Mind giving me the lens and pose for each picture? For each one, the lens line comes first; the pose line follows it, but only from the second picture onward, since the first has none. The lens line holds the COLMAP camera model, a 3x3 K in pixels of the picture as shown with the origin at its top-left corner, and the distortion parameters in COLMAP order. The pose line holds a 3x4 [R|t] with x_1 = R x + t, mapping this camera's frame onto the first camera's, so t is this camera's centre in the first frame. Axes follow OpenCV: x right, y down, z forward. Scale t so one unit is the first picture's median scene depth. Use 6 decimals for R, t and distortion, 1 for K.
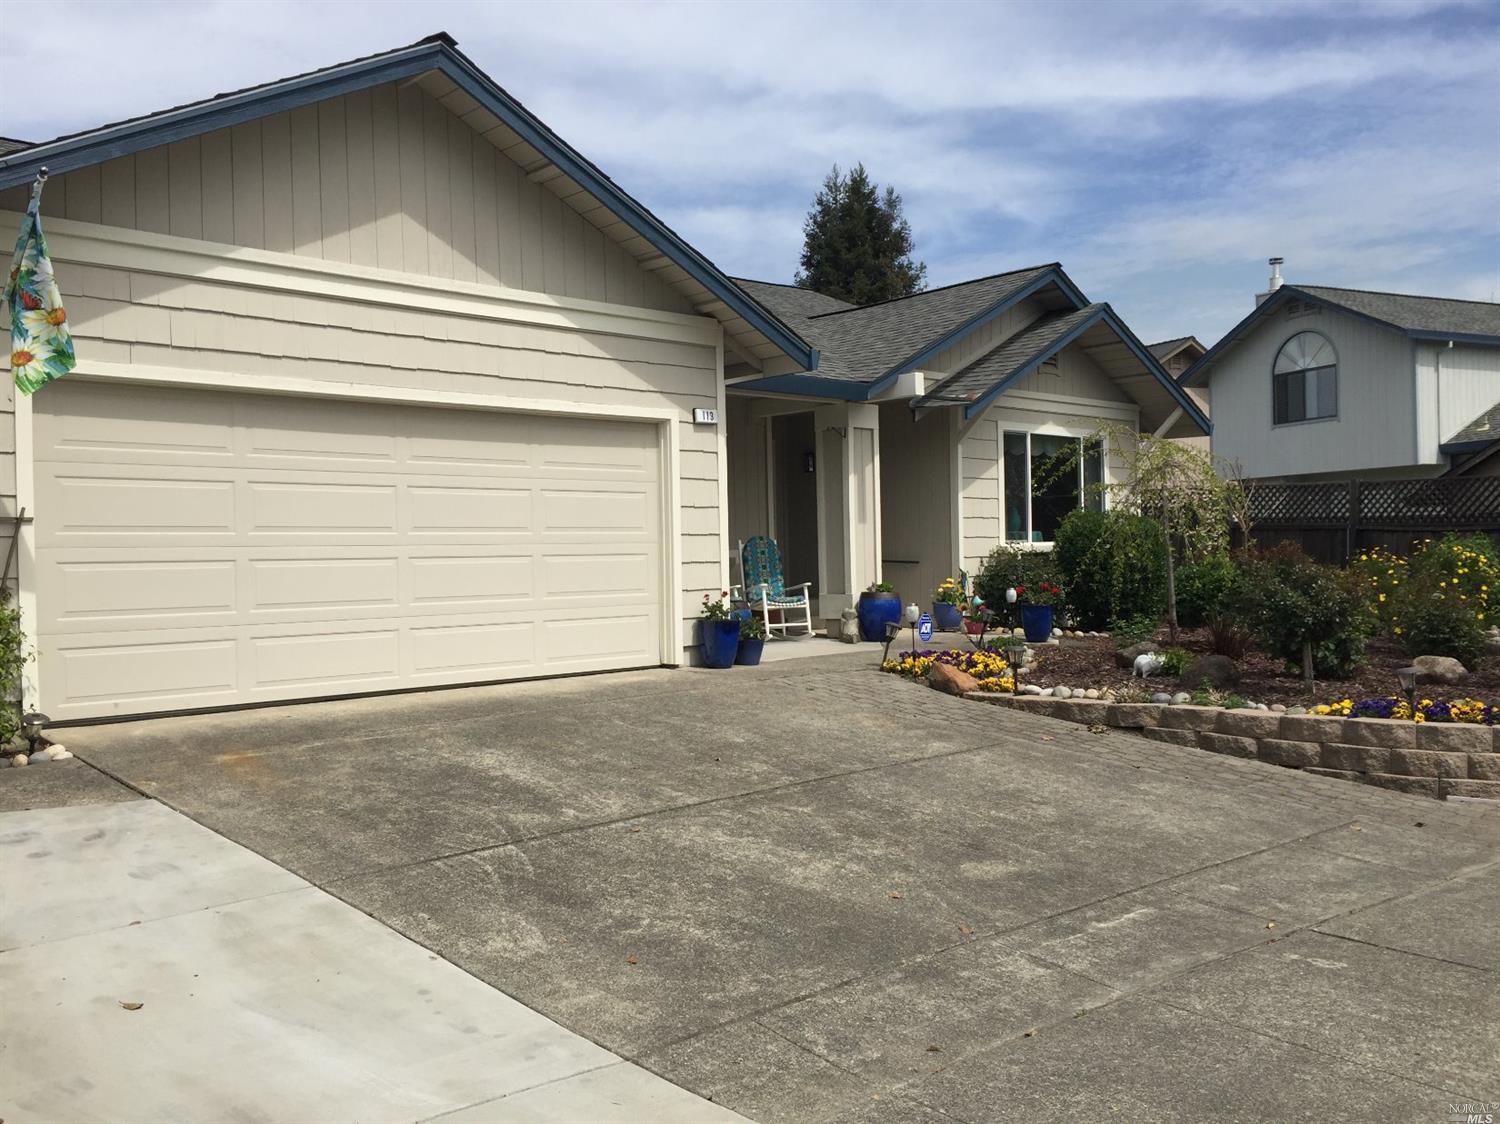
lens RADIAL K [[1268.1, 0, 749.6], [0, 1268.1, 563.1], [0, 0, 1]] dist [-0.006902, -0.009000]
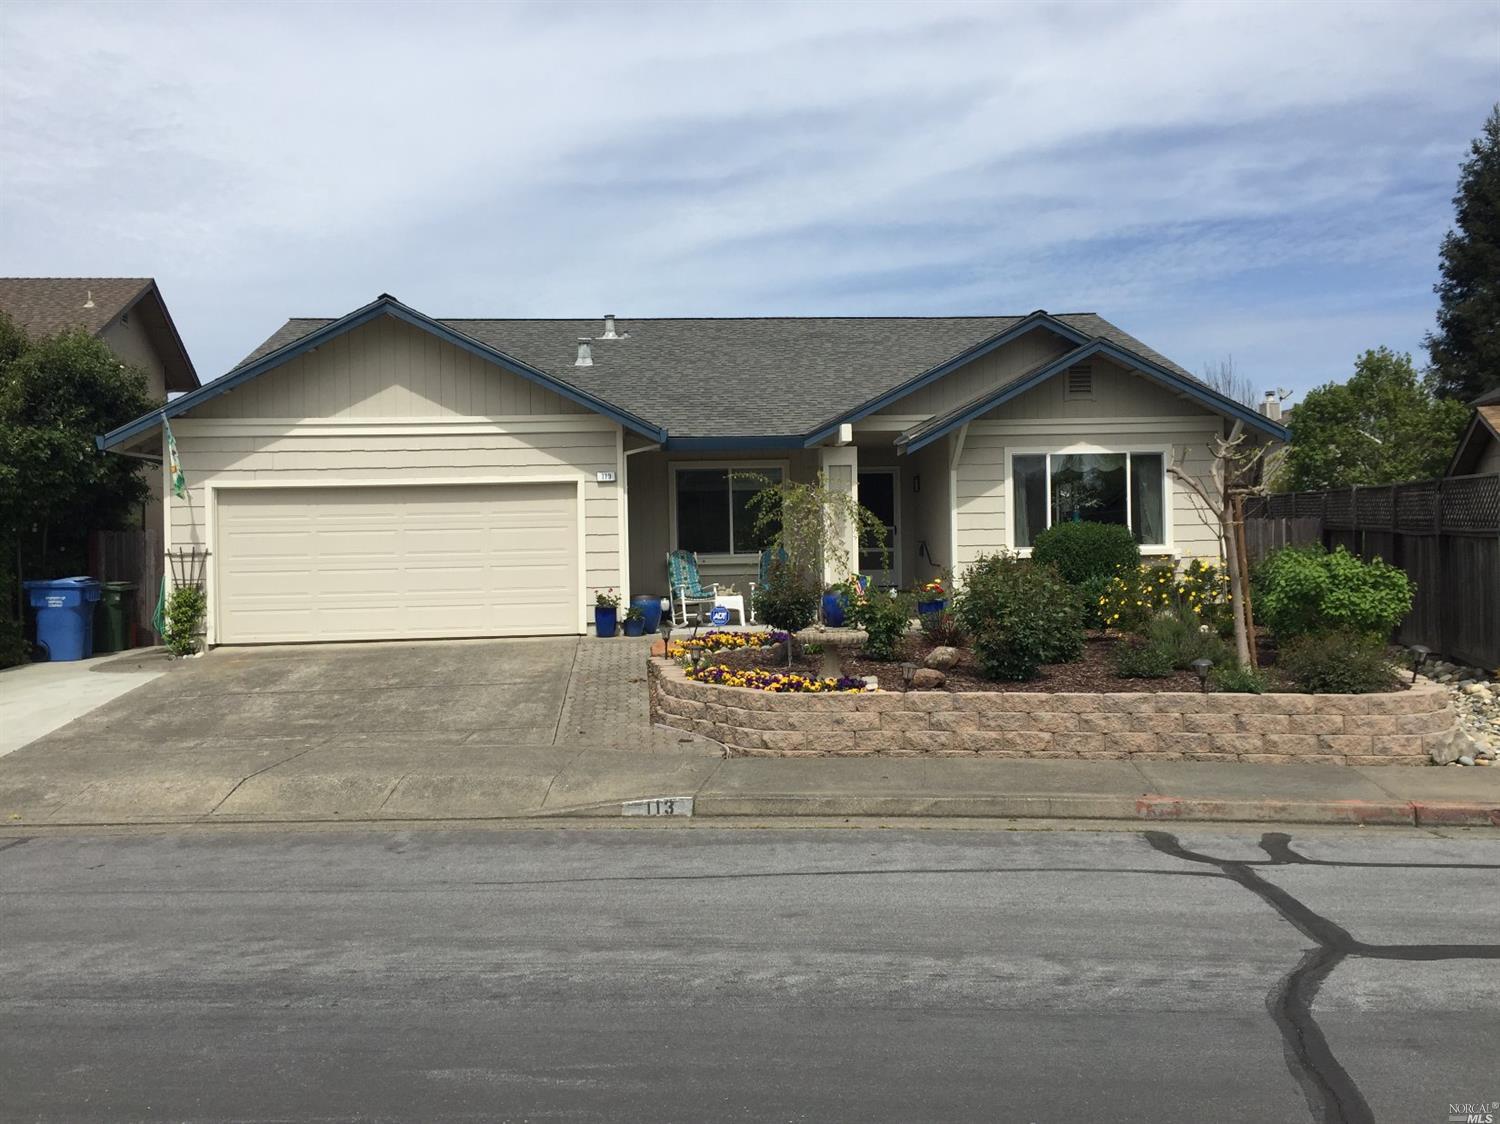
lens RADIAL K [[1268.1, 0, 749.2], [0, 1268.1, 558.7], [0, 0, 1]] dist [-0.006902, -0.009000]
pose [[0.771879, 0.003389, -0.635760, 1.095330], [0.003930, 0.999941, 0.010102, -0.029650], [0.635757, -0.010296, 0.771821, -0.098072]]
